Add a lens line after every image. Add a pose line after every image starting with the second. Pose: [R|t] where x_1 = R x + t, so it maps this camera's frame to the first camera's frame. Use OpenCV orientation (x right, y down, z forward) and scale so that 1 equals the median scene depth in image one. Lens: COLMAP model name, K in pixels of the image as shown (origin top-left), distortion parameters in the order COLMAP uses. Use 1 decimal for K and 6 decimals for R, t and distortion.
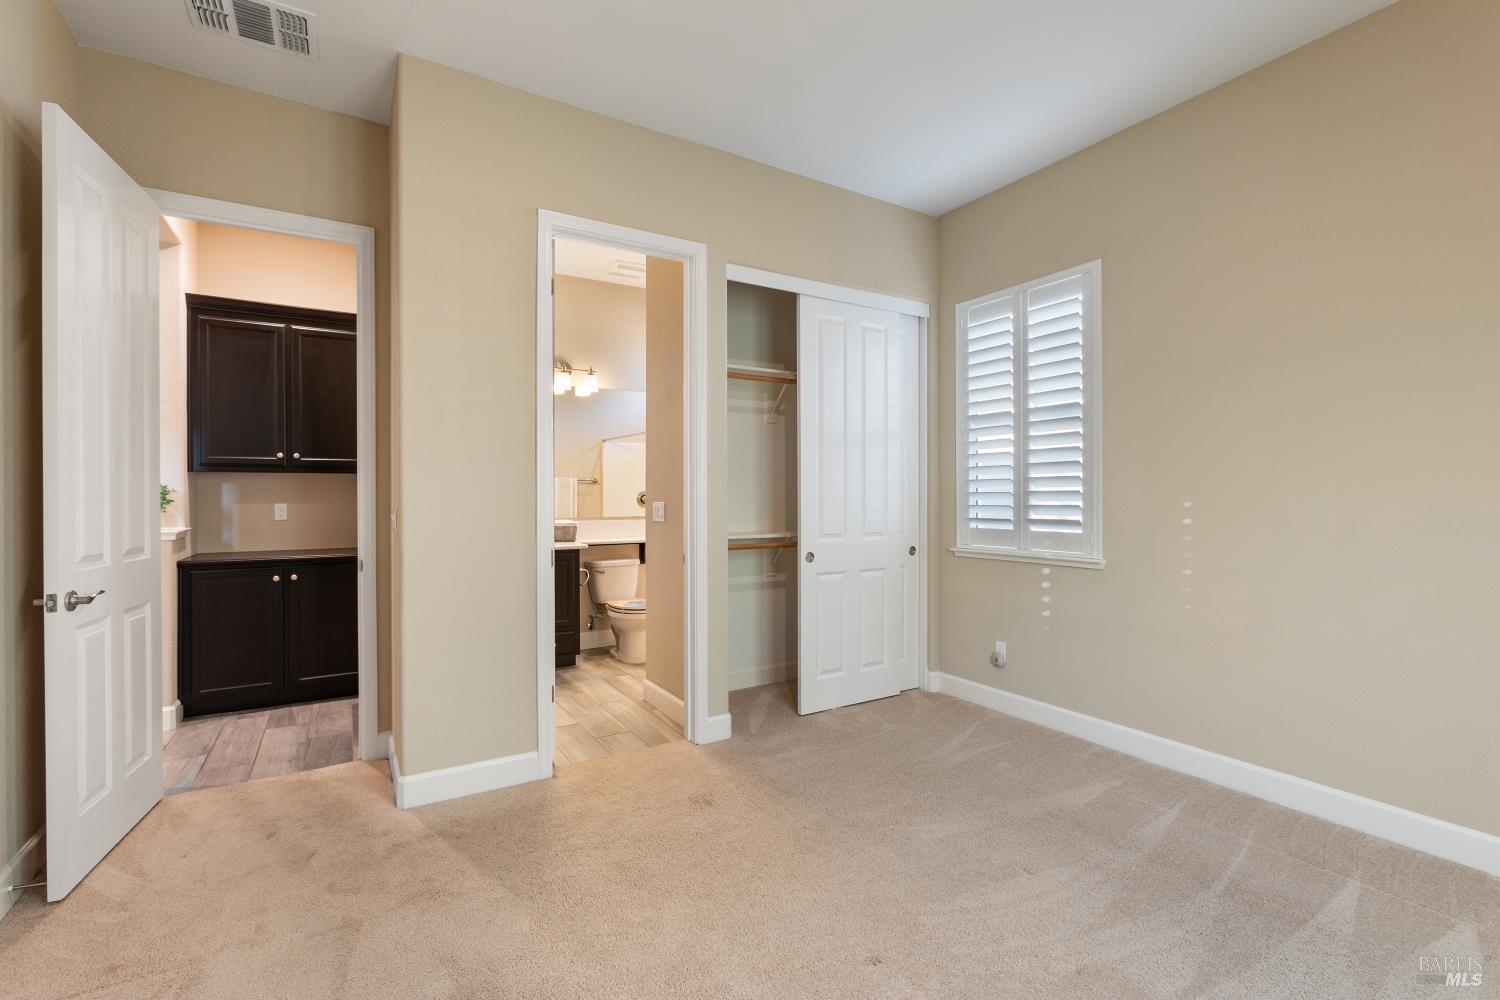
lens RADIAL K [[671.0, 0, 737.5], [0, 671.0, 498.5], [0, 0, 1]] dist [-0.011164, 0.006025]
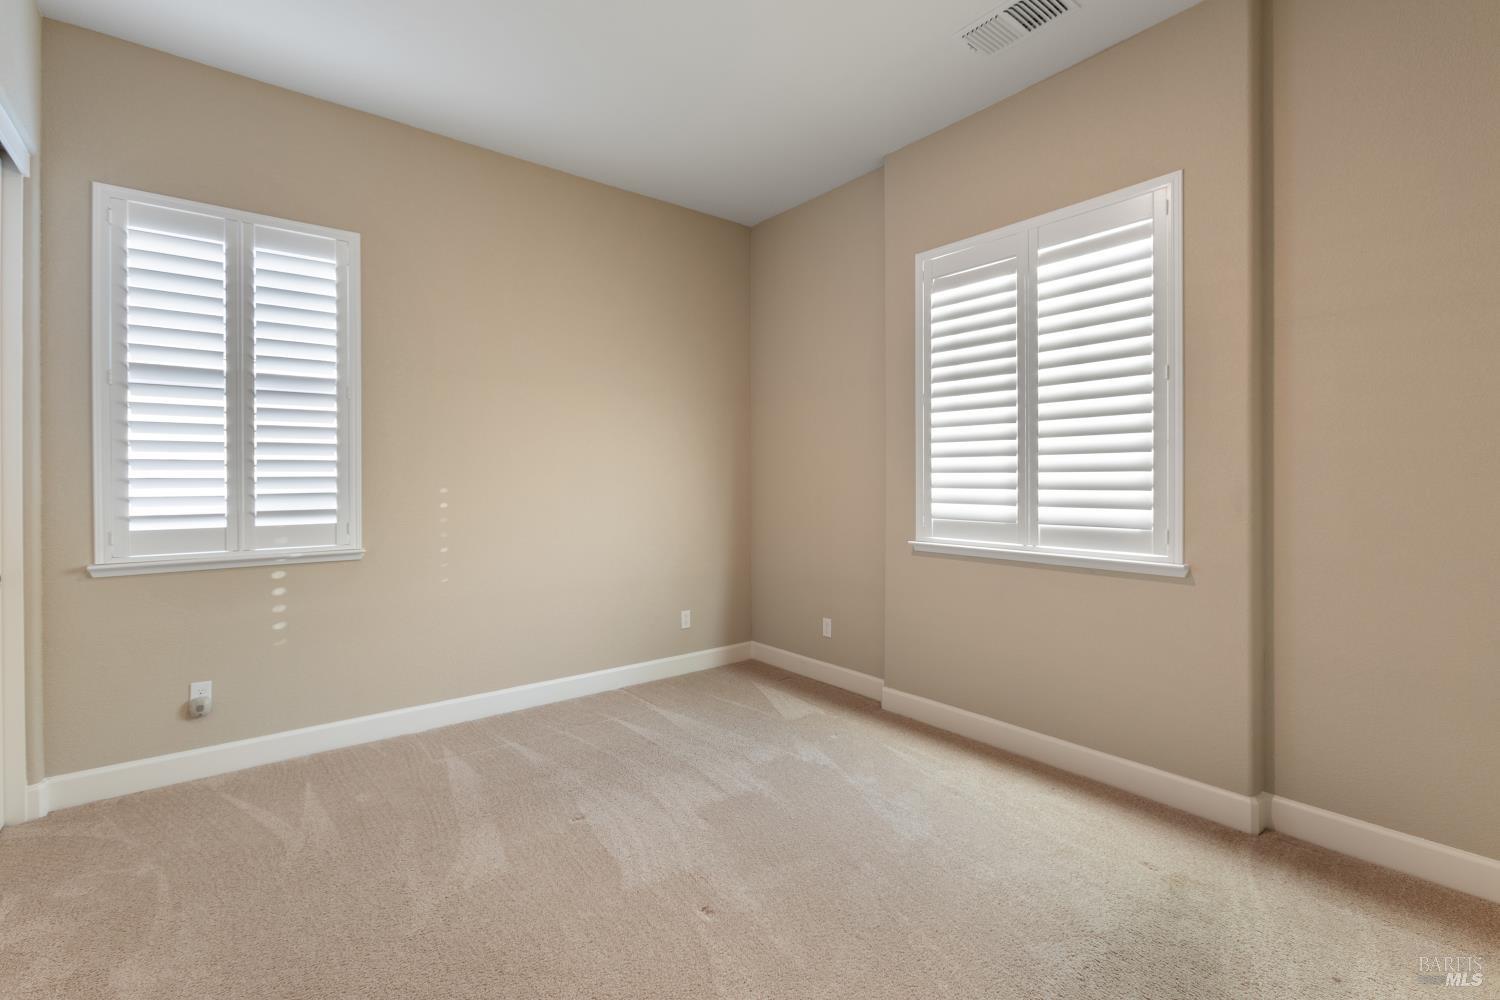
lens RADIAL K [[671.0, 0, 738.4], [0, 671.0, 490.2], [0, 0, 1]] dist [-0.011164, 0.006025]
pose [[-0.148862, -0.008229, 0.988824, -0.440469], [0.005578, 0.999942, 0.009161, 0.000464], [-0.988842, 0.006879, -0.148807, 0.560021]]
